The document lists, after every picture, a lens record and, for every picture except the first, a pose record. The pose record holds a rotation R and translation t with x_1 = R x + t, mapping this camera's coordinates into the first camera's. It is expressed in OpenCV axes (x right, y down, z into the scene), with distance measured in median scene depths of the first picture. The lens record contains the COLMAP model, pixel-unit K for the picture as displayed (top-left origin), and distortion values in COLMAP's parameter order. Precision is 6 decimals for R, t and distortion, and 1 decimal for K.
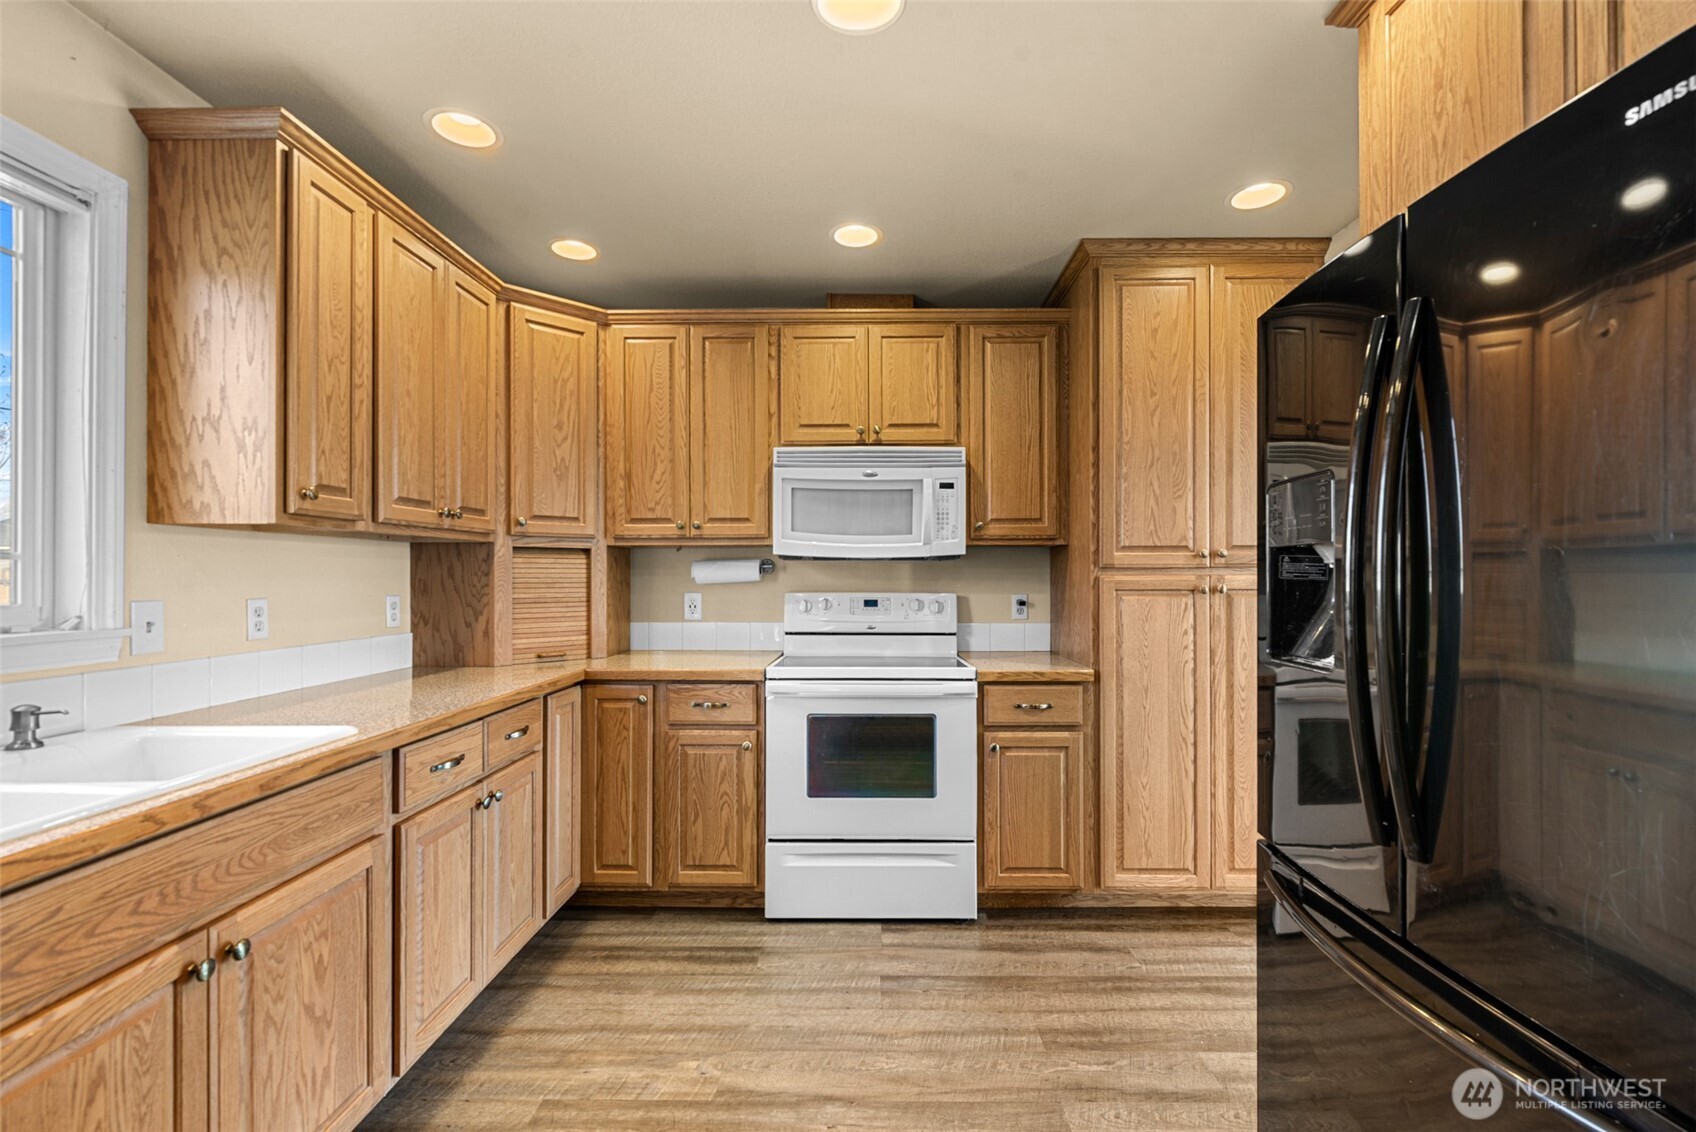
lens RADIAL K [[739.3, 0, 854.0], [0, 739.3, 572.5], [0, 0, 1]] dist [0.003062, -0.001752]
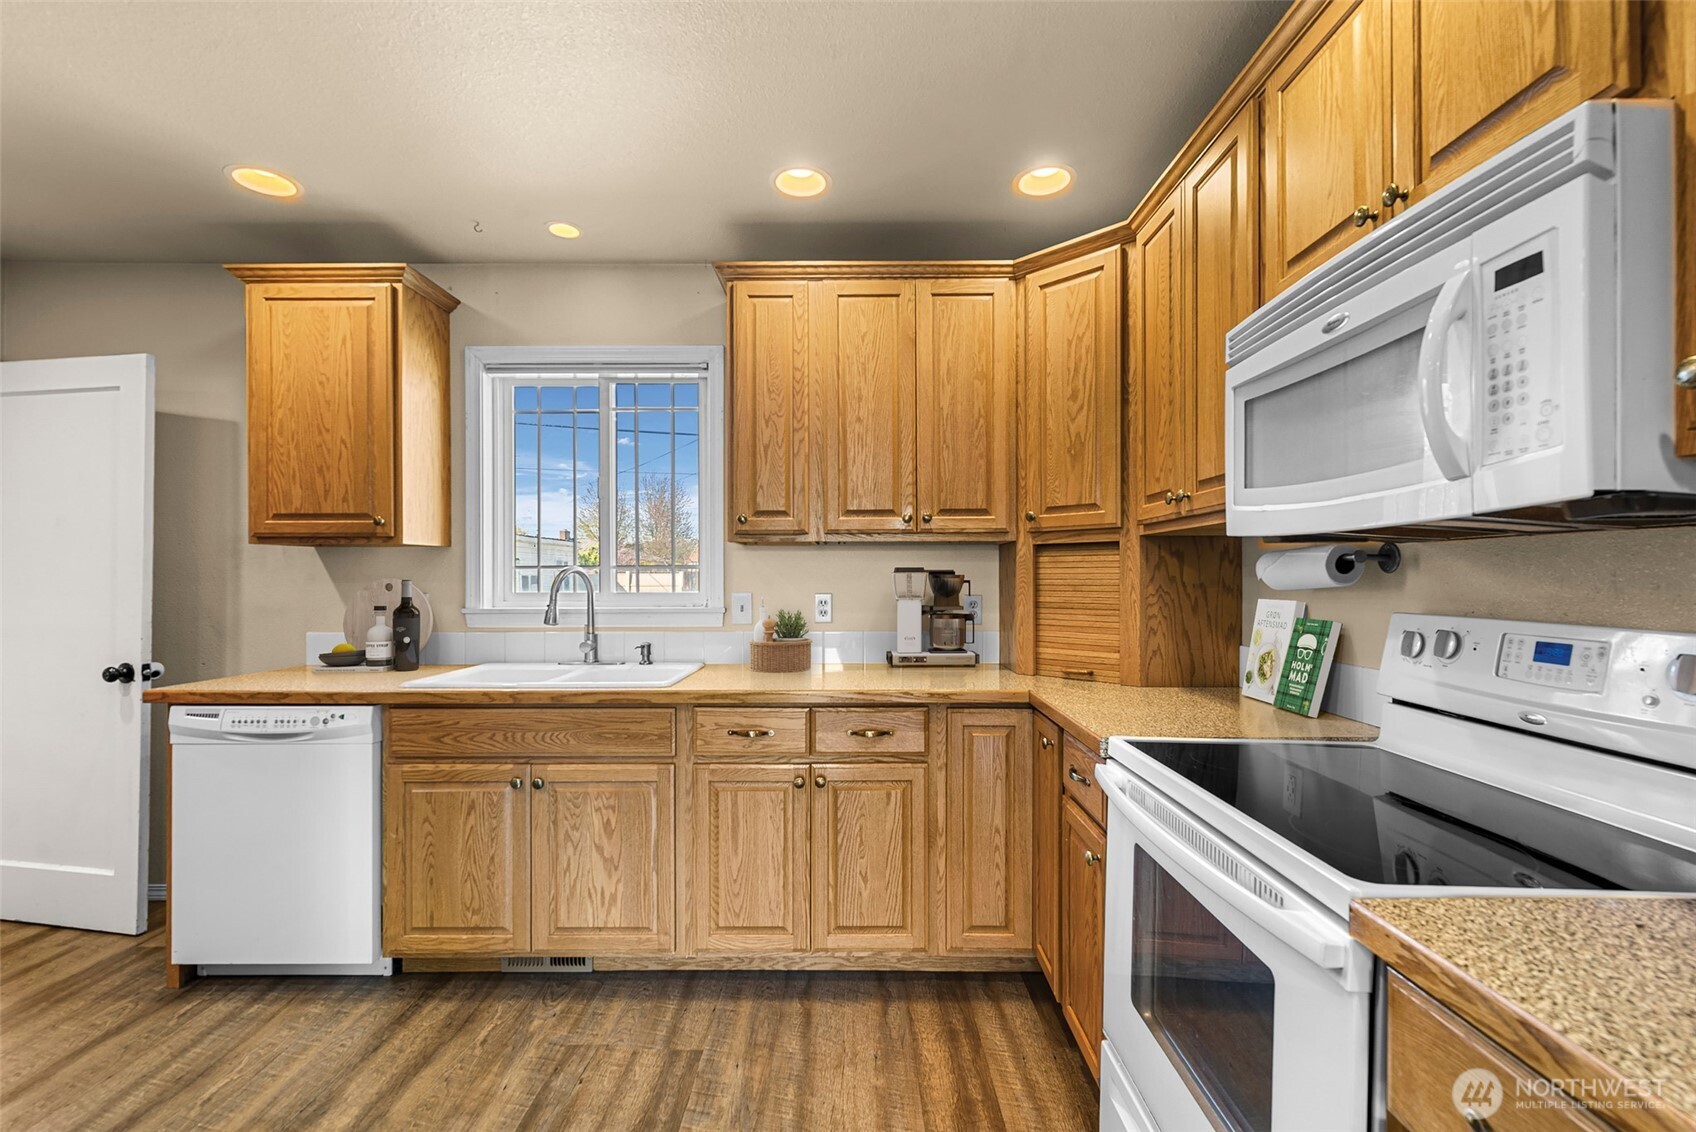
lens RADIAL K [[739.3, 0, 859.3], [0, 739.3, 577.5], [0, 0, 1]] dist [0.003062, -0.001752]
pose [[0.019902, 0.001194, -0.999801, 0.451397], [0.005938, 0.999982, 0.001313, 0.002876], [0.999784, -0.005963, 0.019895, 0.792354]]
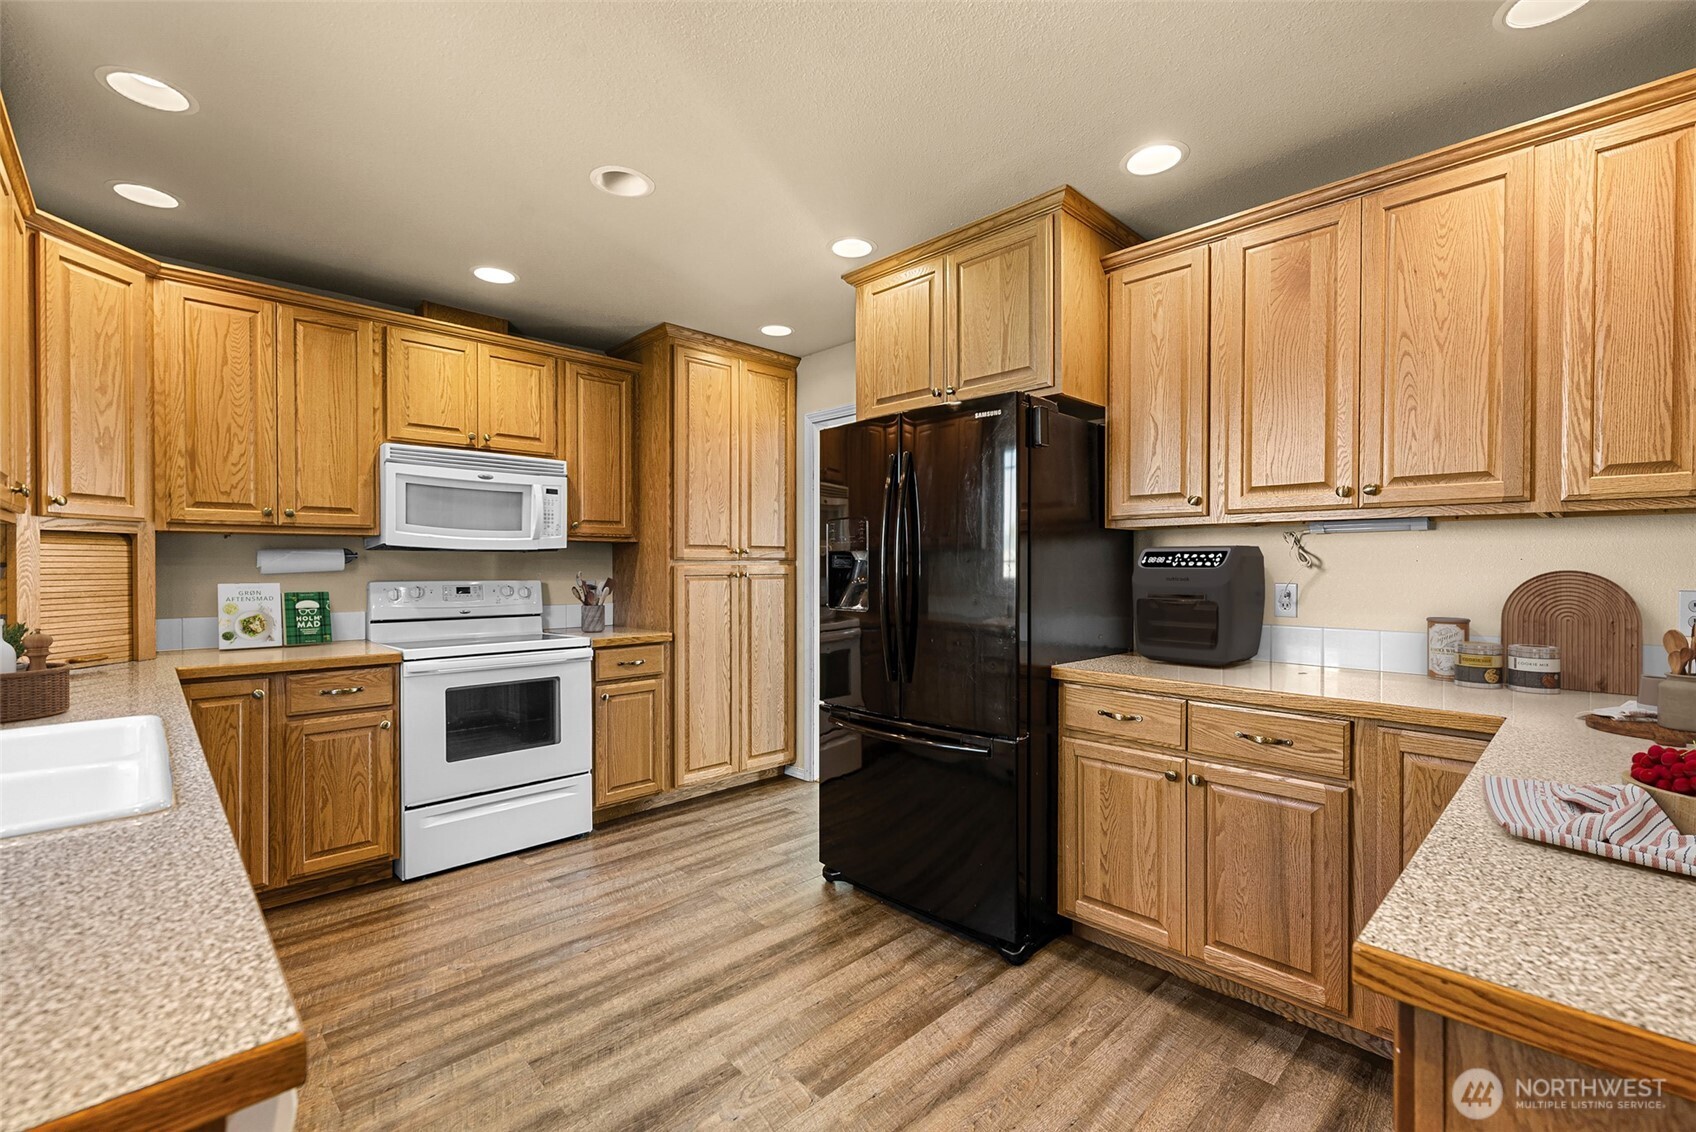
lens RADIAL K [[739.3, 0, 854.1], [0, 739.3, 569.4], [0, 0, 1]] dist [0.003062, -0.001752]
pose [[0.704096, -0.003370, 0.710097, -0.421316], [-0.003518, 0.999960, 0.008234, -0.001074], [-0.710096, -0.008296, 0.704056, -0.227579]]
